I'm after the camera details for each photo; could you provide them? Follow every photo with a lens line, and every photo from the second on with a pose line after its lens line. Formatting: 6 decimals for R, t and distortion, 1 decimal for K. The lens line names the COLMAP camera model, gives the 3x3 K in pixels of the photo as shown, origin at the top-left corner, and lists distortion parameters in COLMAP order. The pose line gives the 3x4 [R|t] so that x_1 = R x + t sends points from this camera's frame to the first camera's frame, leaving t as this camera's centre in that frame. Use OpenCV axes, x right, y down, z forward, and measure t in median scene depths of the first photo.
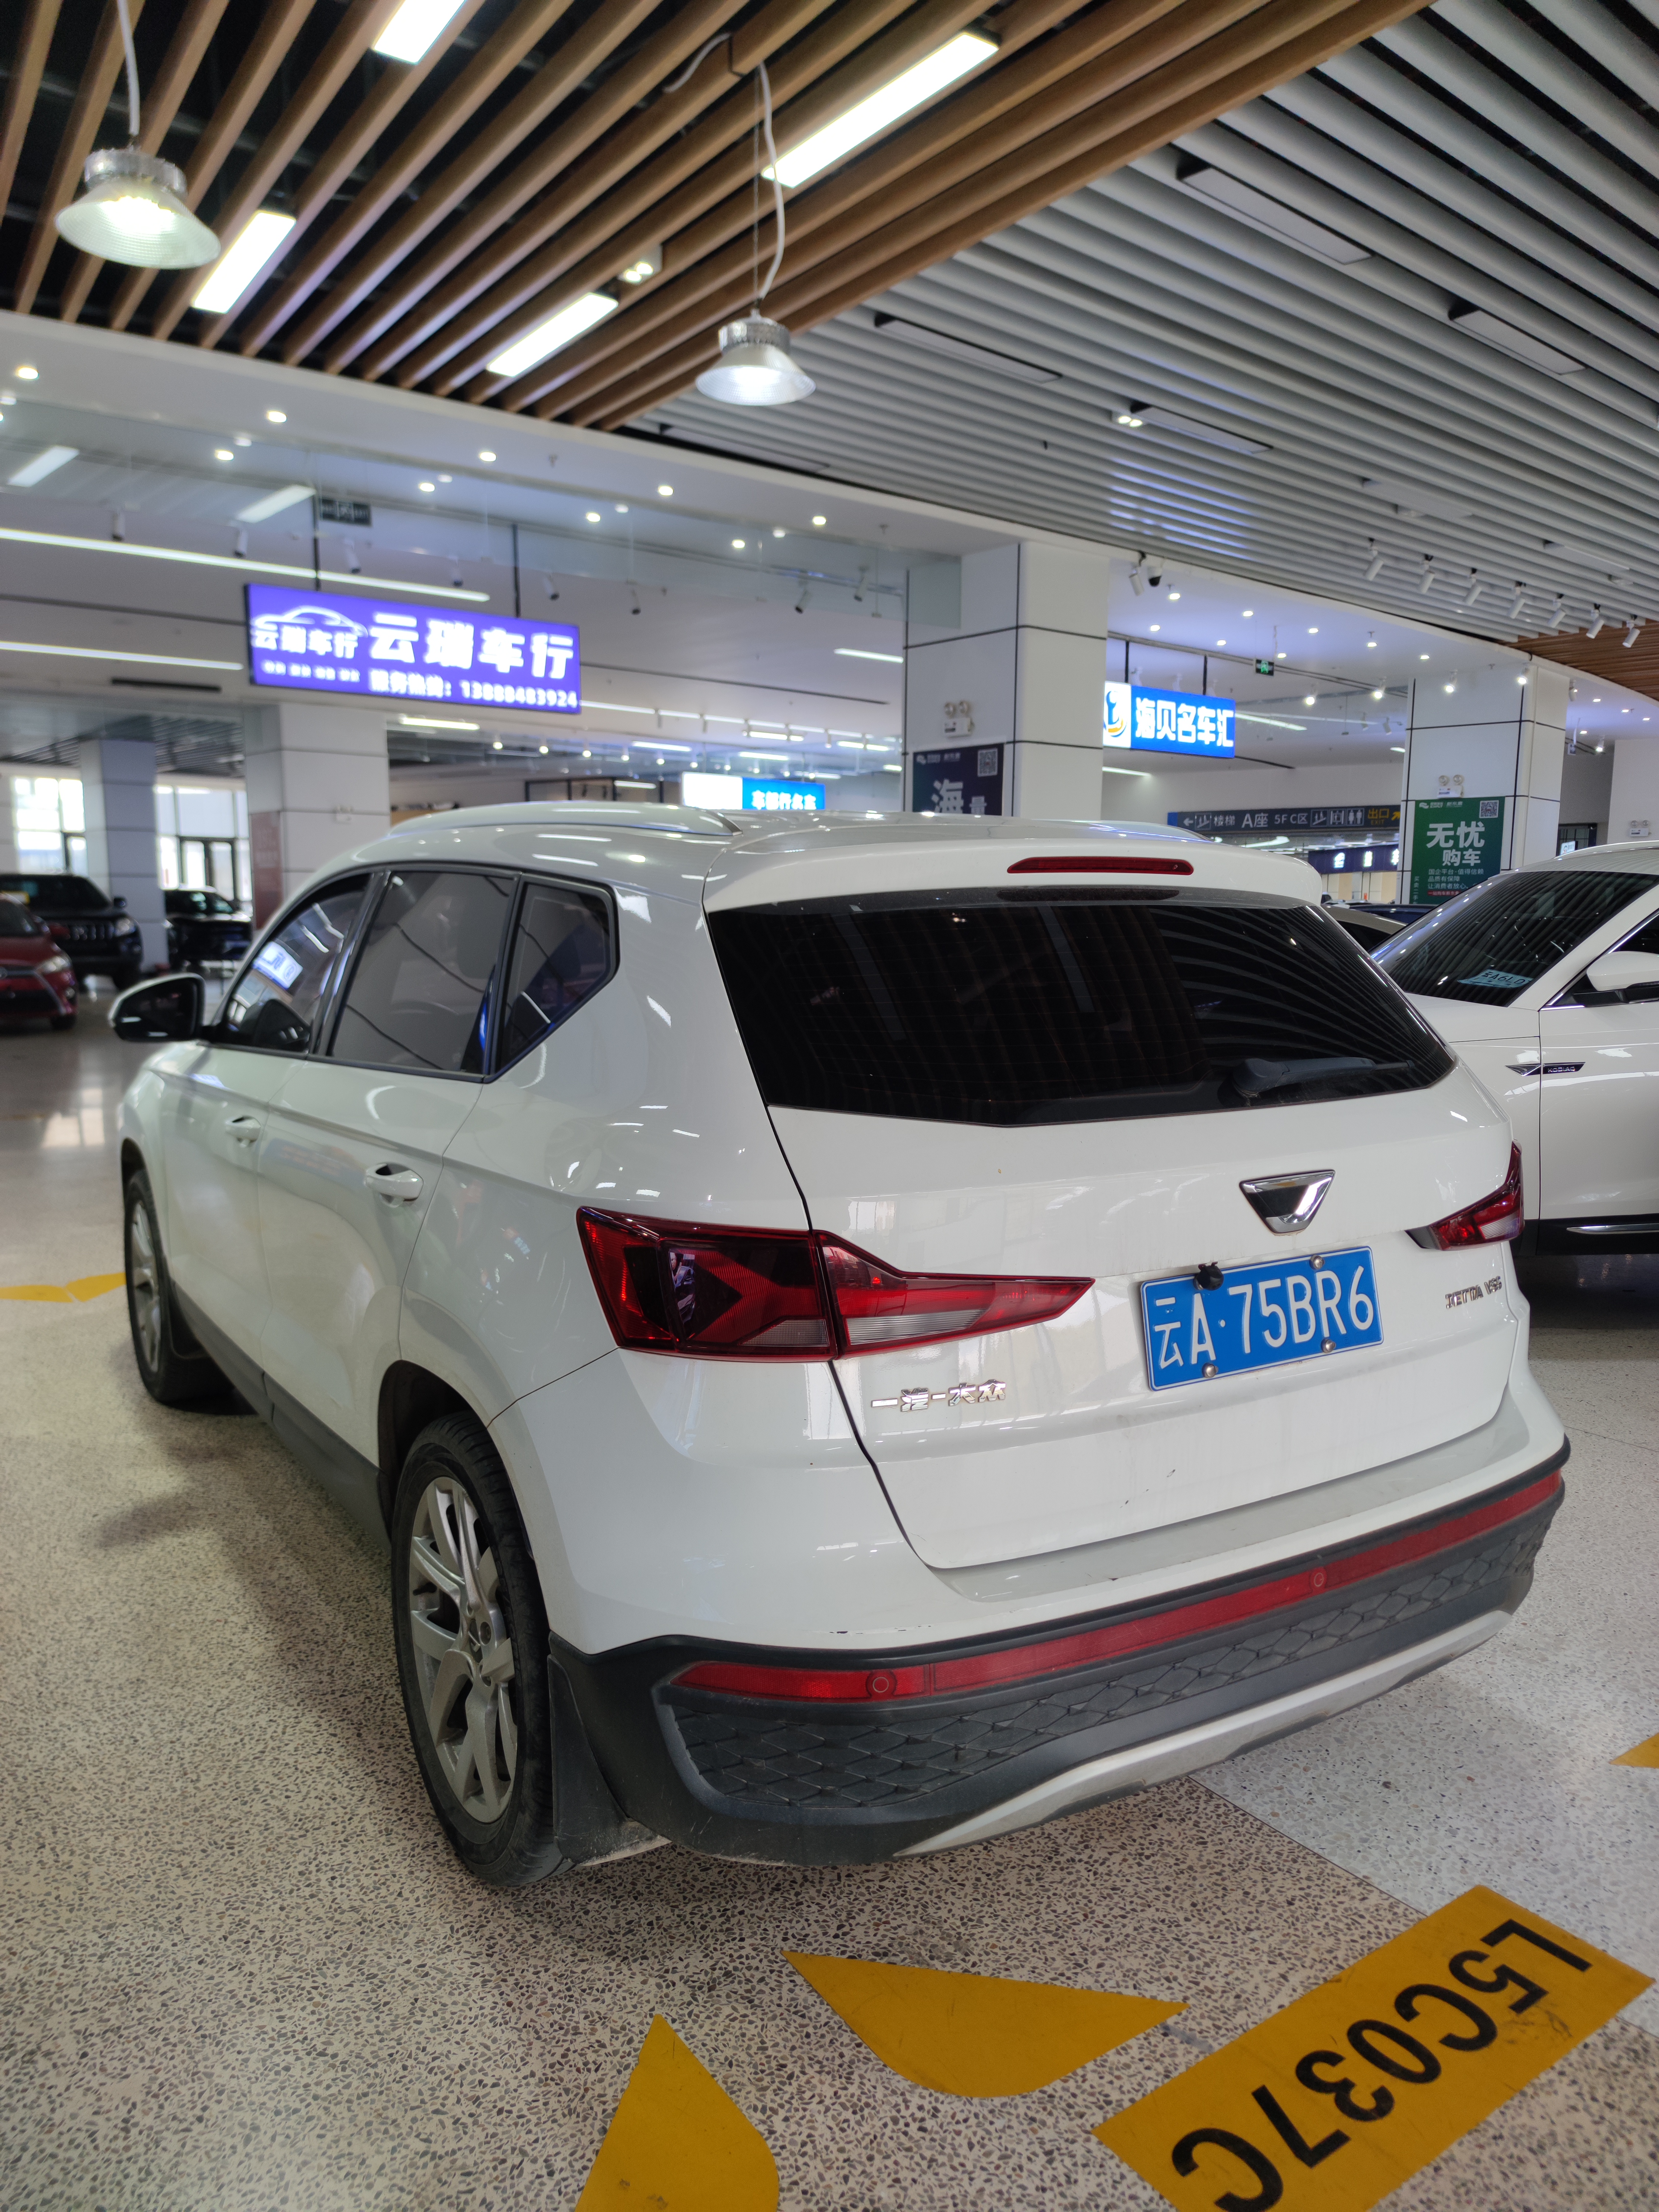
lens RADIAL K [[1551.6, 0, 829.5], [0, 1551.6, 1106.0], [0, 0, 1]] dist [0.009321, 0.000069]
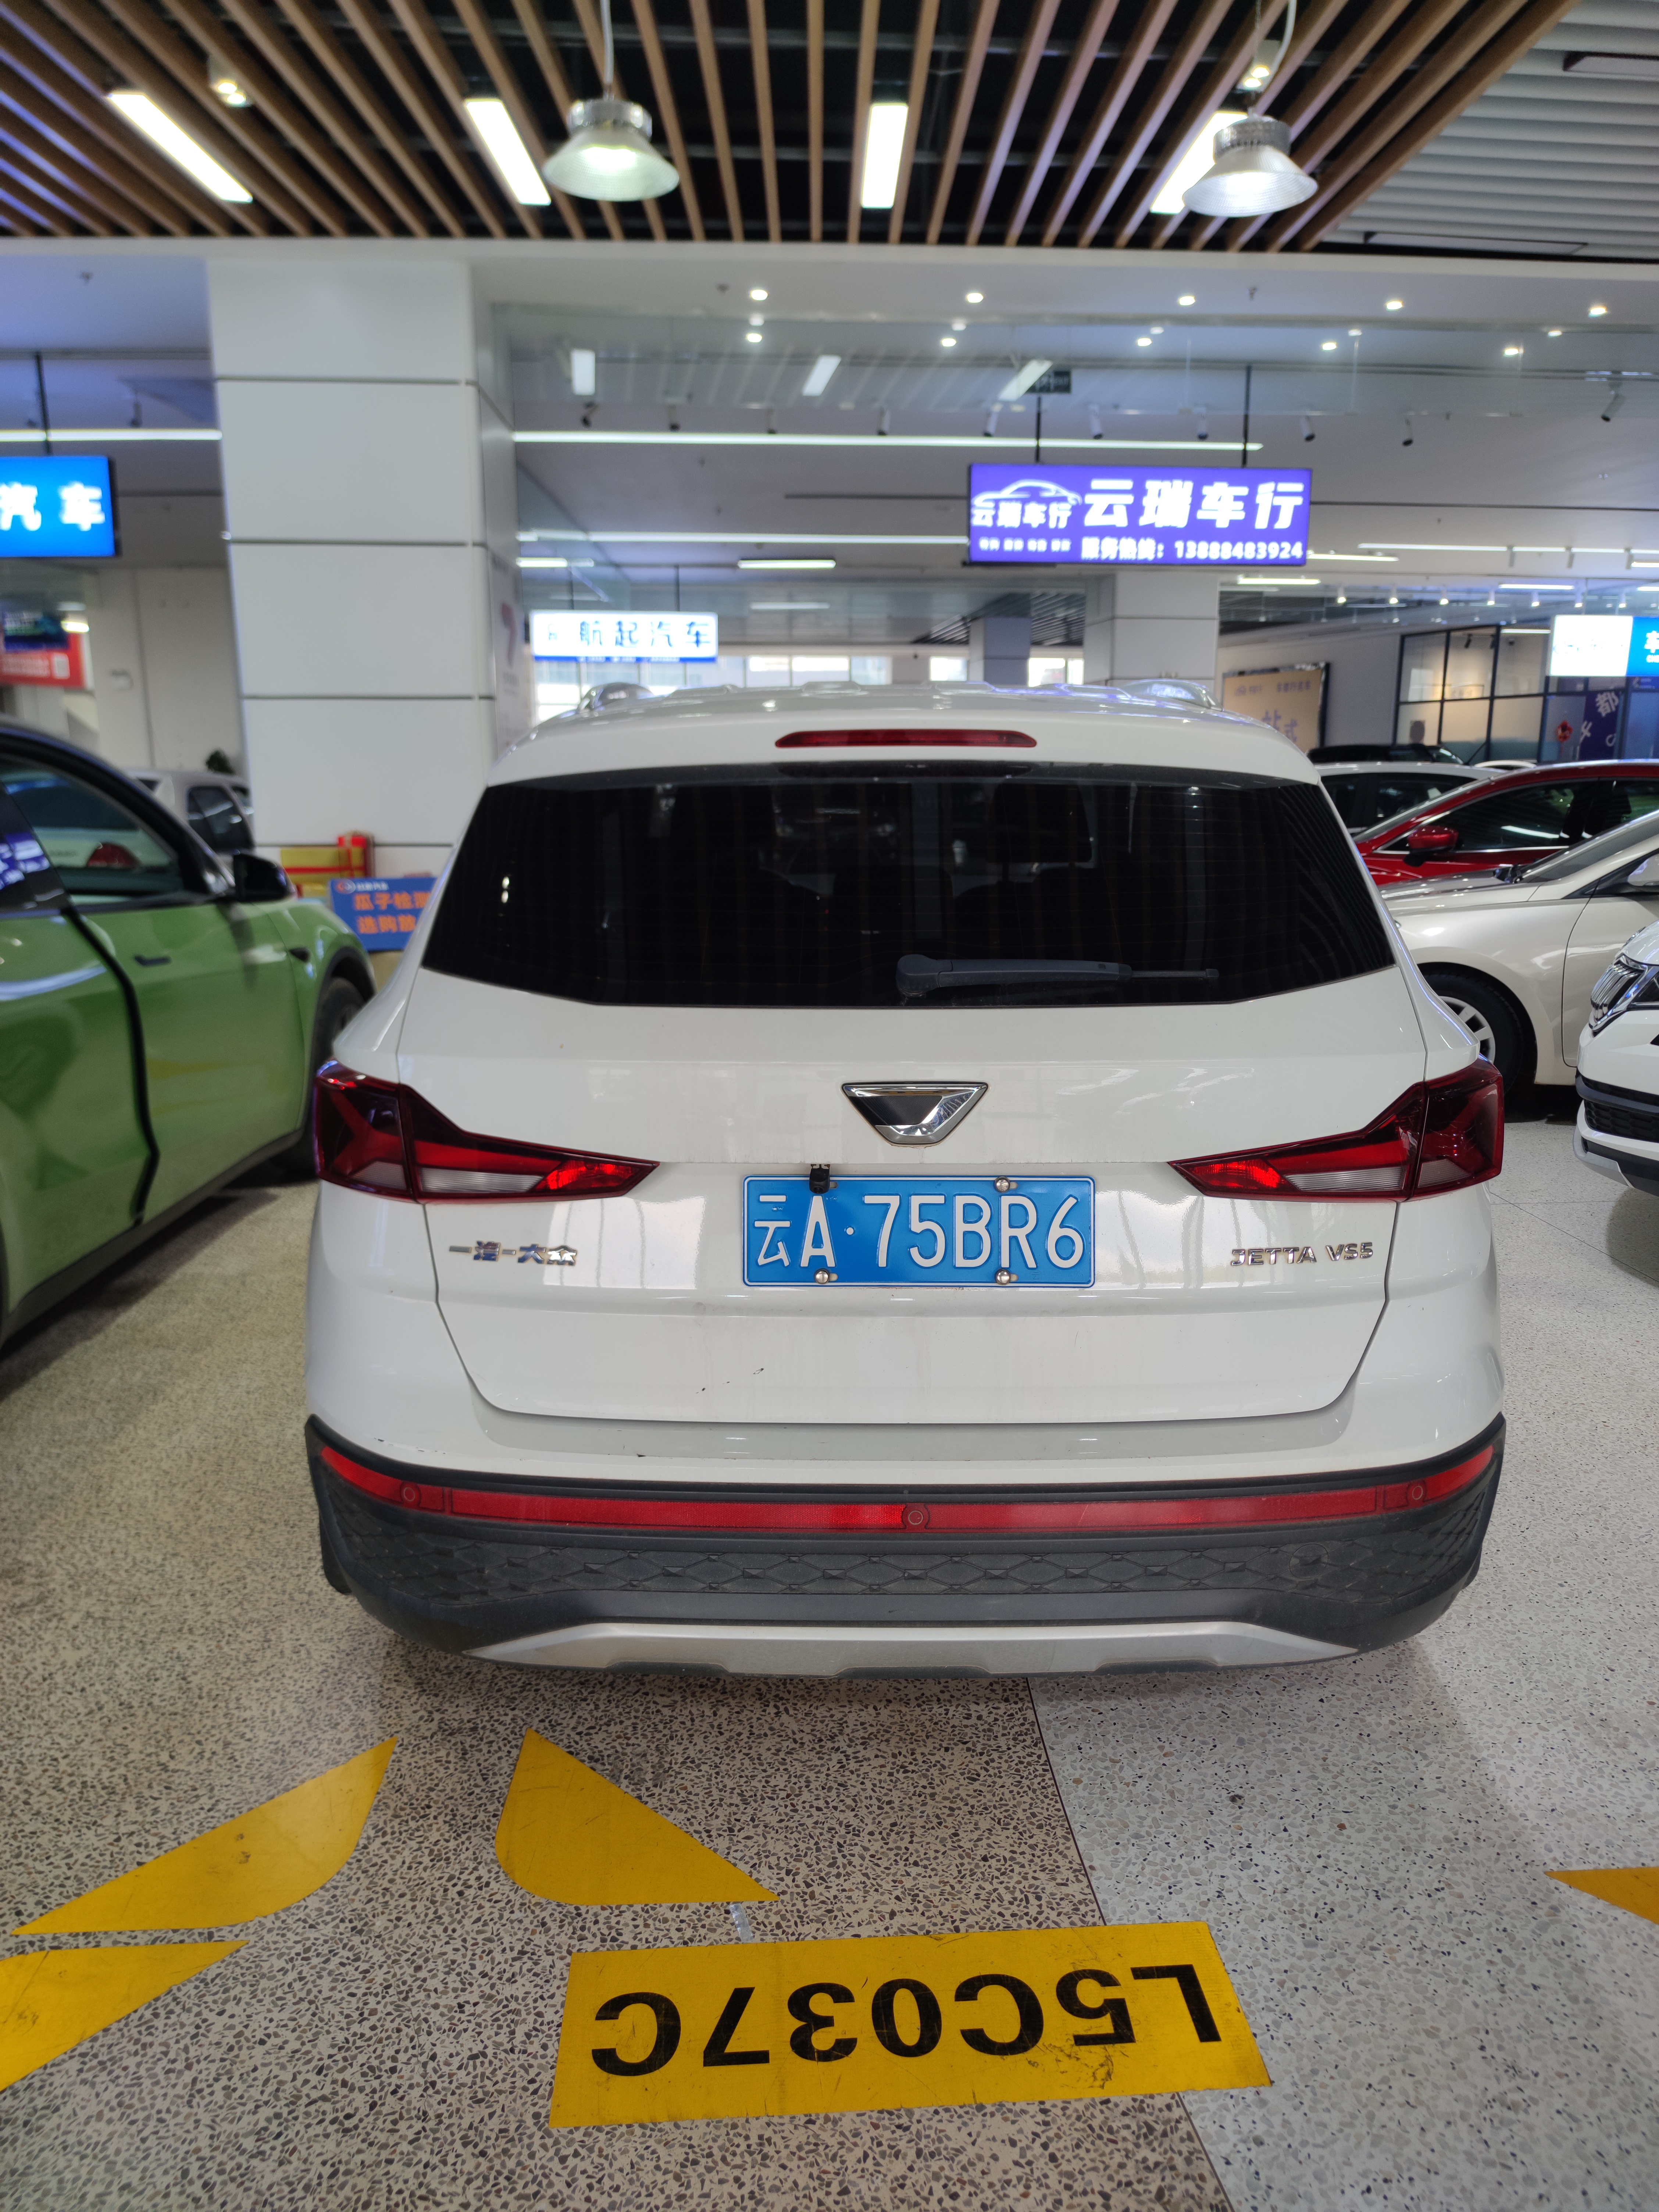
lens RADIAL K [[1546.3, 0, 833.0], [0, 1546.3, 1087.8], [0, 0, 1]] dist [0.035212, -0.022989]
pose [[0.848269, 0.100778, -0.519888, 0.136425], [-0.062082, 0.993881, 0.091364, -0.006229], [0.525914, -0.045225, 0.849334, 0.036283]]
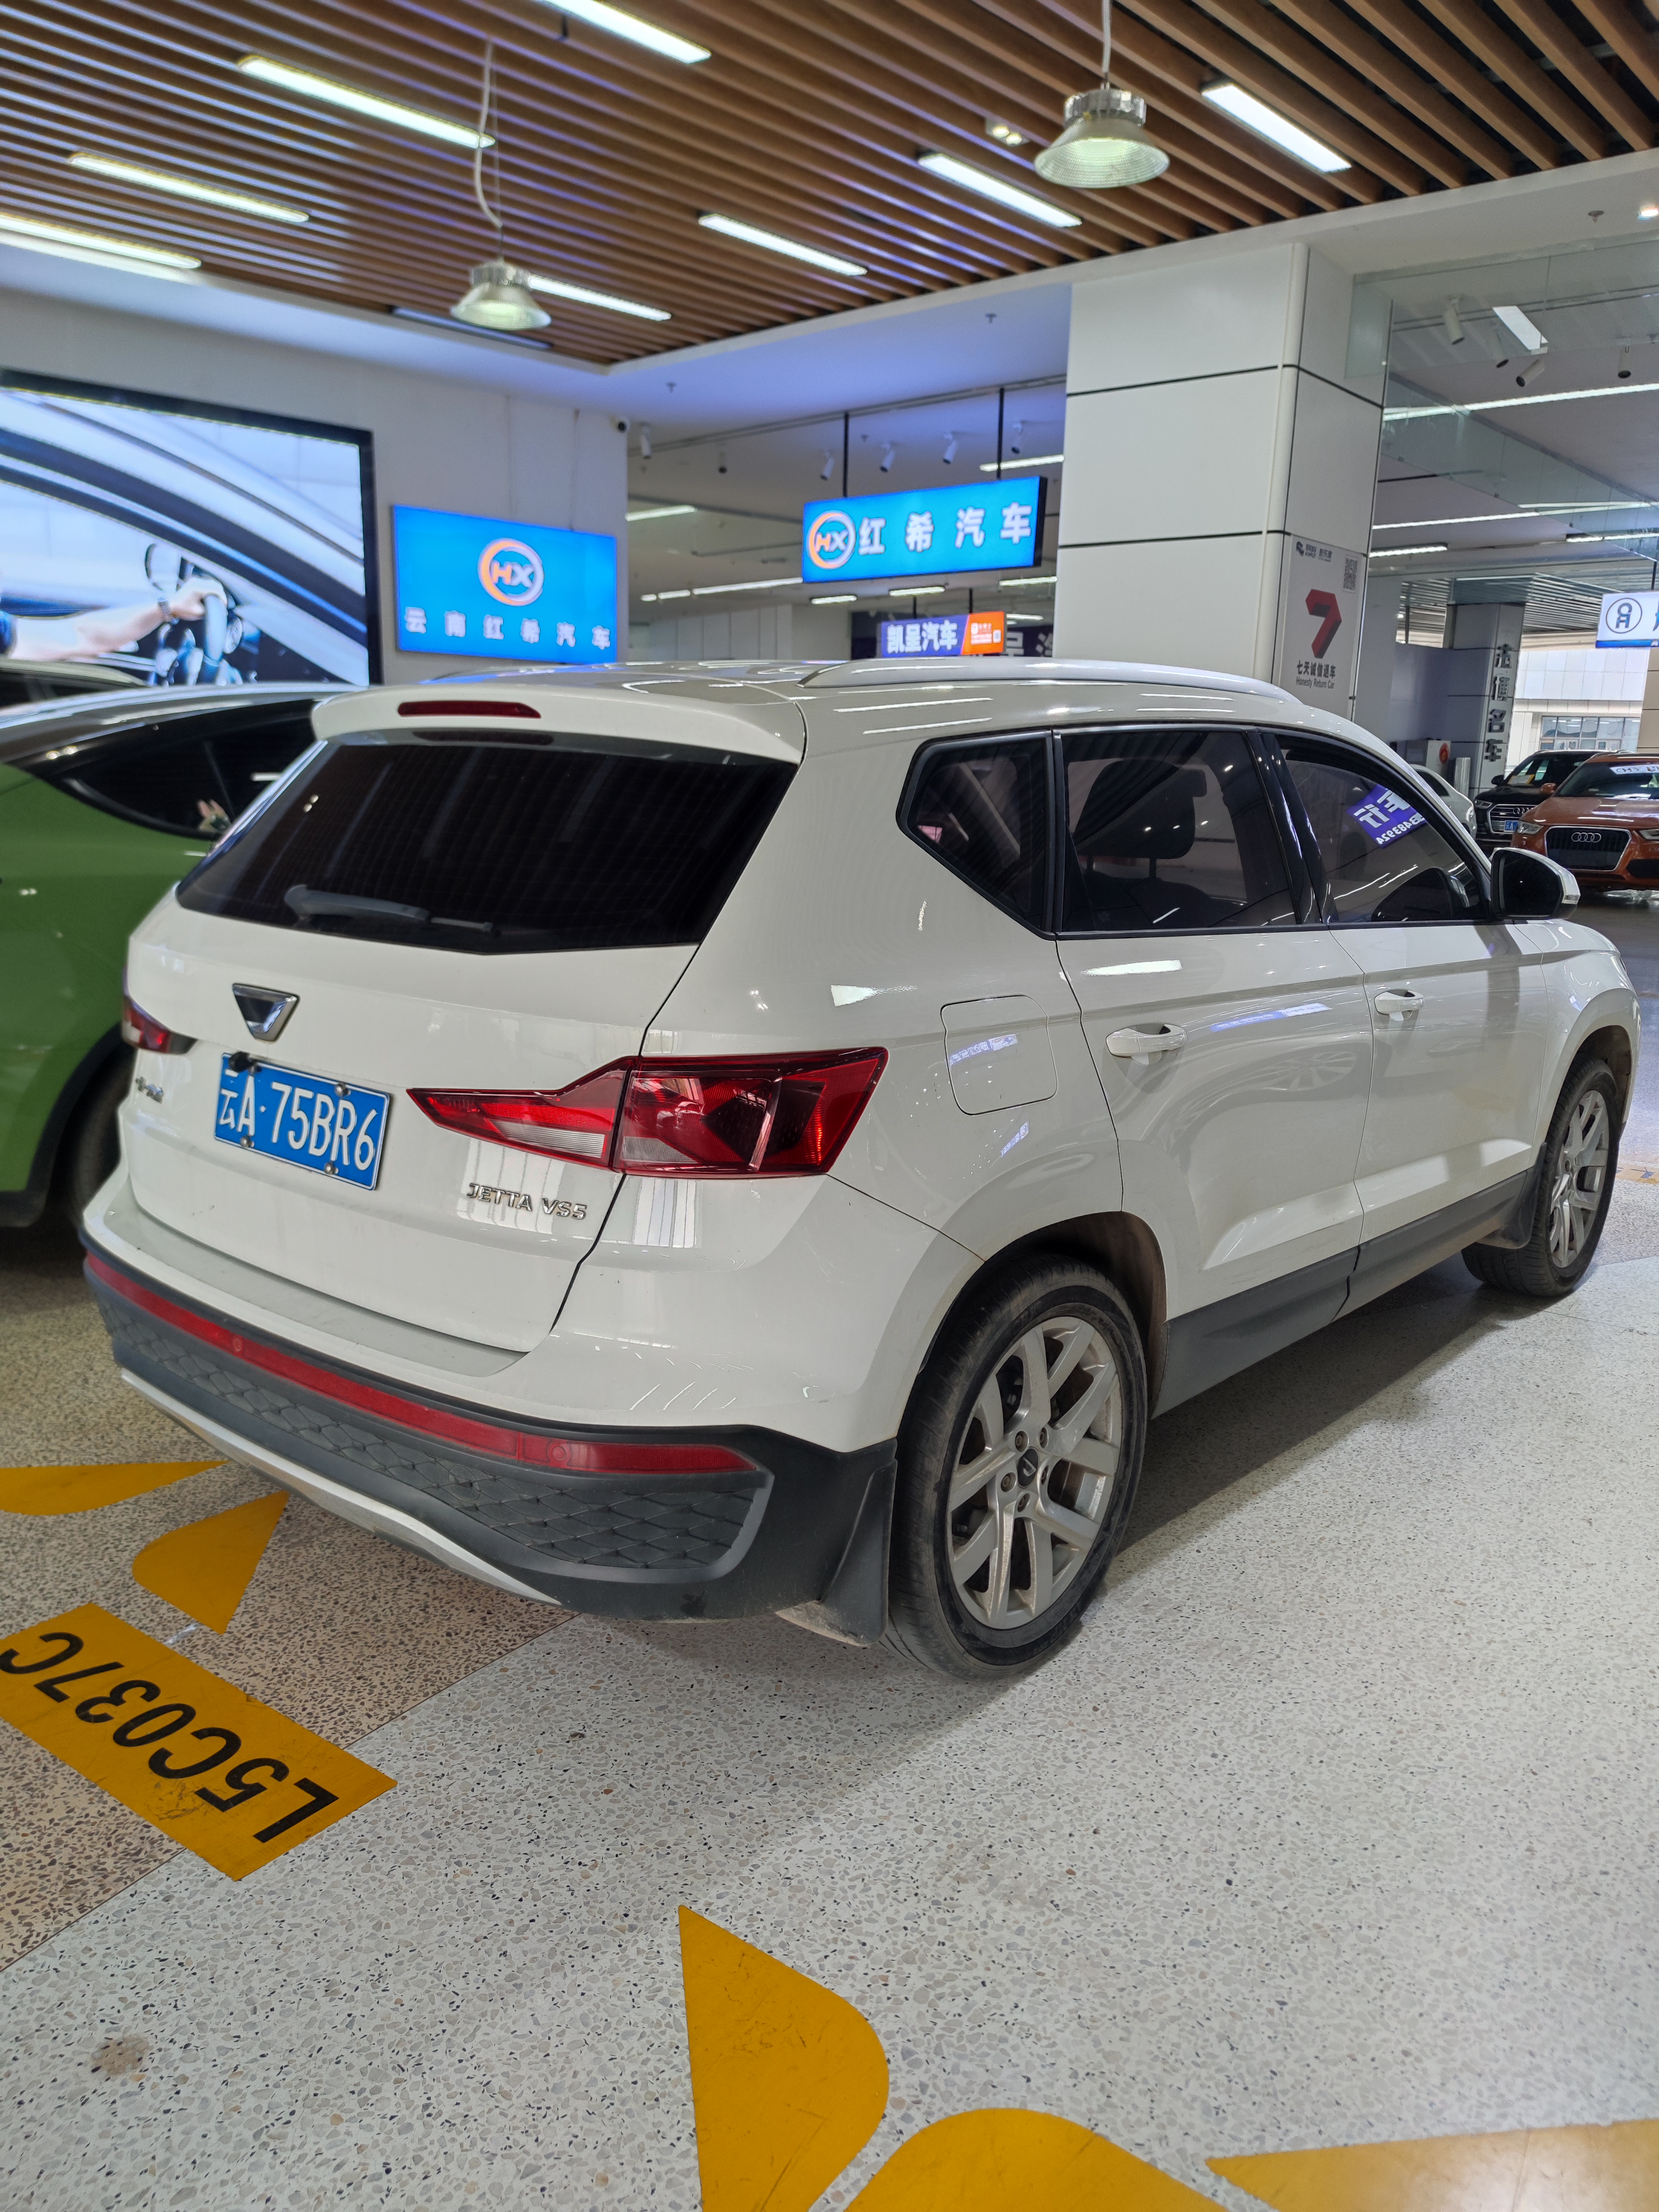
lens RADIAL K [[1578.0, 0, 833.3], [0, 1578.0, 1114.4], [0, 0, 1]] dist [0.057965, -0.081026]
pose [[0.312583, 0.211486, -0.926048, 0.277915], [-0.142575, 0.974302, 0.174380, -0.023065], [0.939129, 0.077523, 0.334703, 0.188033]]
